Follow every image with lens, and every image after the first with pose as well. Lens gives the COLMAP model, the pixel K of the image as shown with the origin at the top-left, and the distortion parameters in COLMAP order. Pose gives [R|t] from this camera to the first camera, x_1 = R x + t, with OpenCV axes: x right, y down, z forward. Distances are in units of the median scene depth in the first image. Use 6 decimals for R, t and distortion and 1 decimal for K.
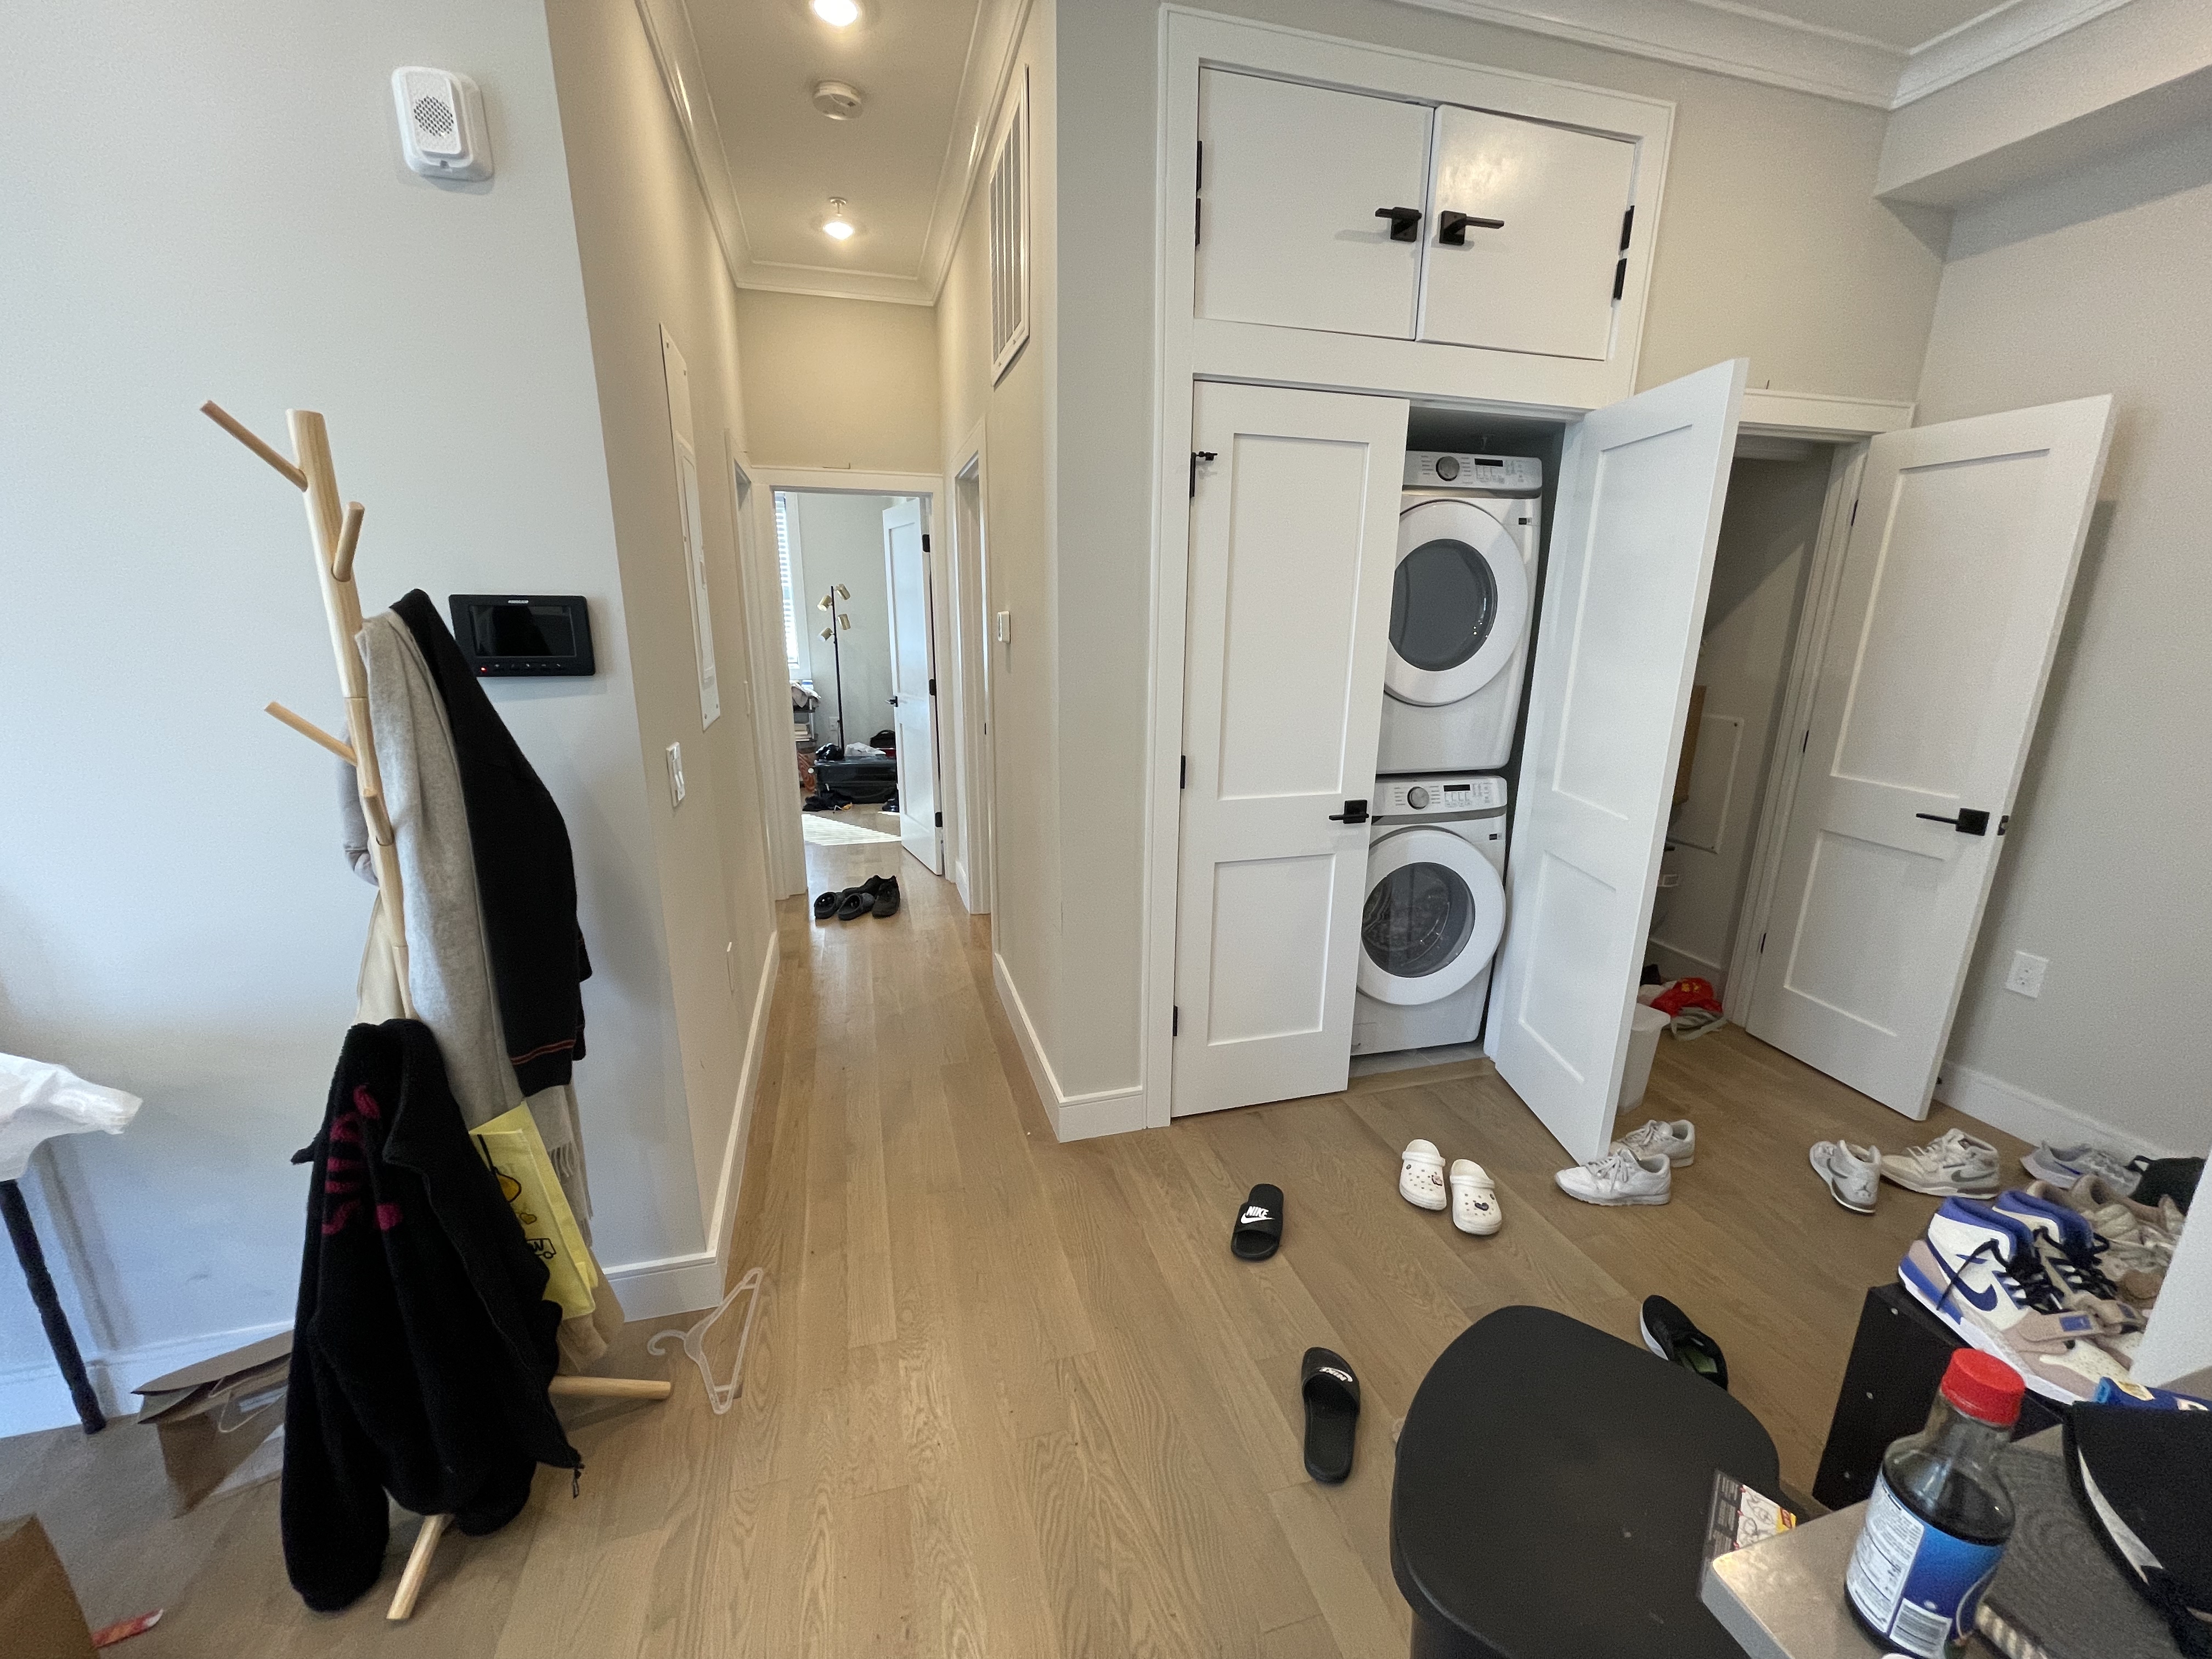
lens RADIAL K [[886.7, 0, 1108.0], [0, 886.7, 837.4], [0, 0, 1]] dist [-0.001872, -0.000176]
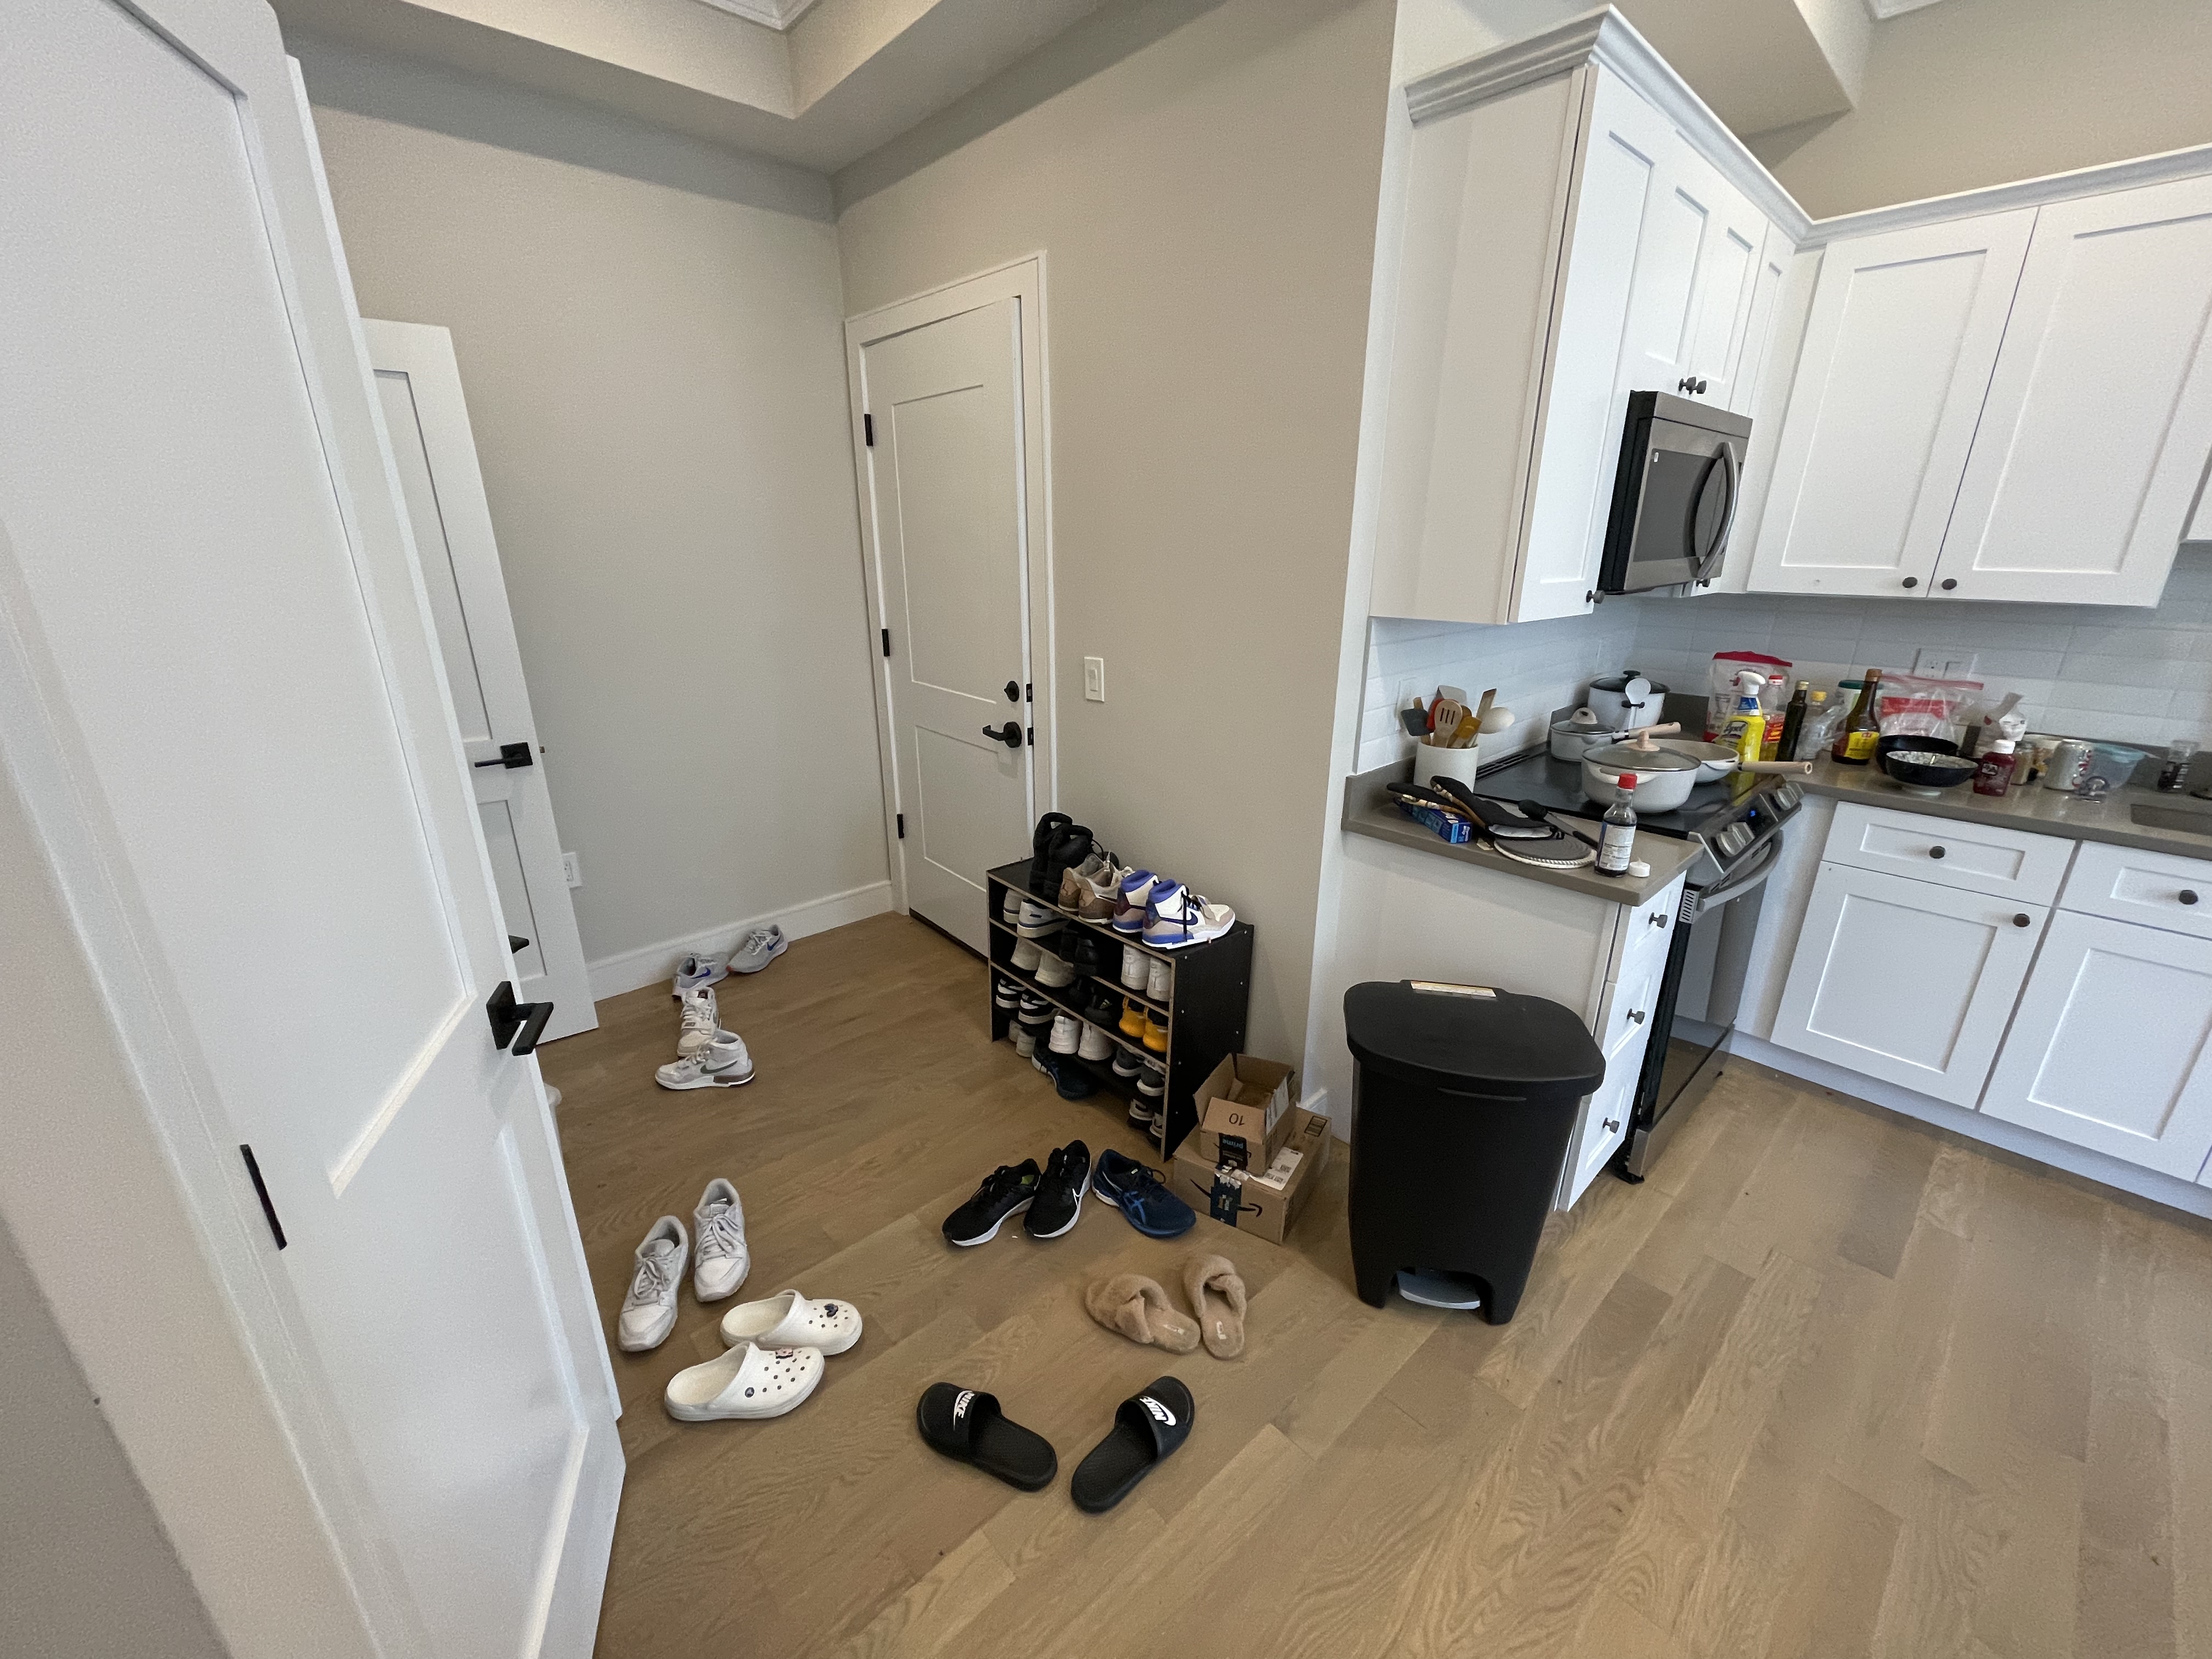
lens RADIAL K [[886.7, 0, 1106.9], [0, 886.7, 841.8], [0, 0, 1]] dist [-0.001872, -0.000176]
pose [[-0.444365, -0.305874, 0.842010, -0.381745], [0.226611, 0.870957, 0.435982, -0.398764], [-0.866711, 0.384544, -0.317709, 1.395093]]
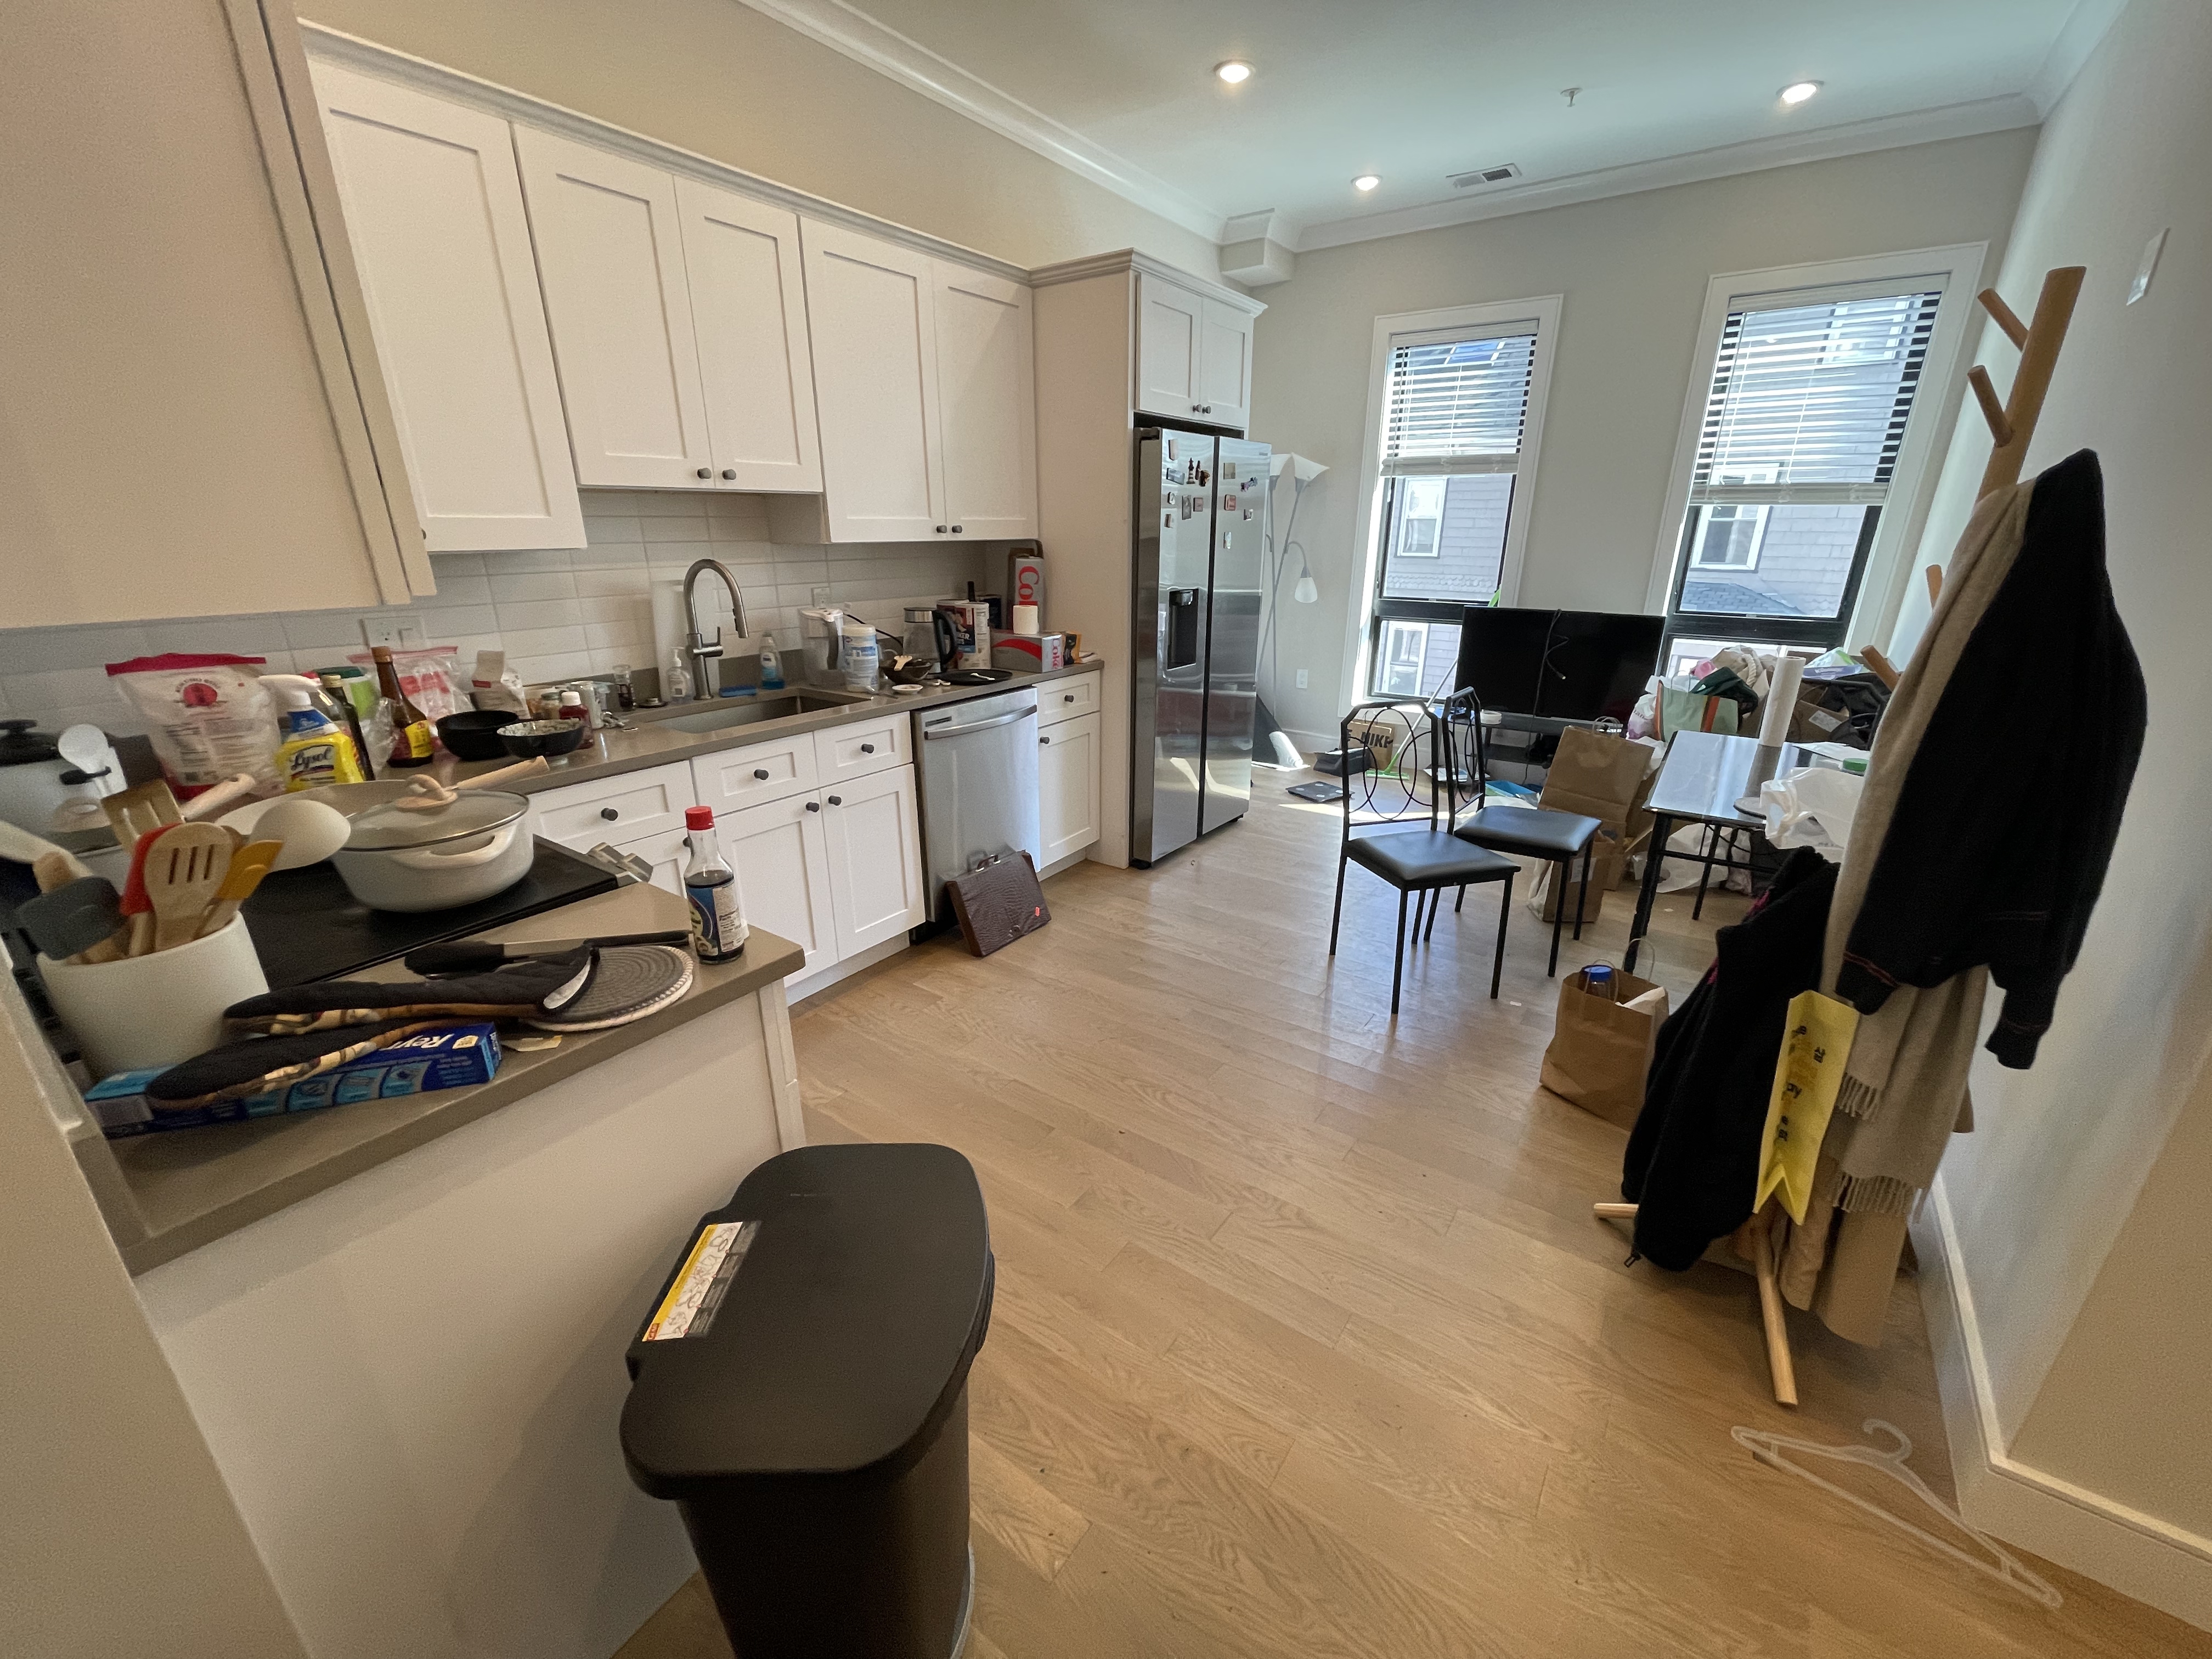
lens RADIAL K [[886.7, 0, 1095.1], [0, 886.7, 841.4], [0, 0, 1]] dist [-0.001872, -0.000176]
pose [[-0.783656, 0.195362, -0.589675, 0.532210], [-0.171855, 0.844028, 0.508019, -0.225680], [0.596949, 0.499451, -0.627854, 1.077077]]
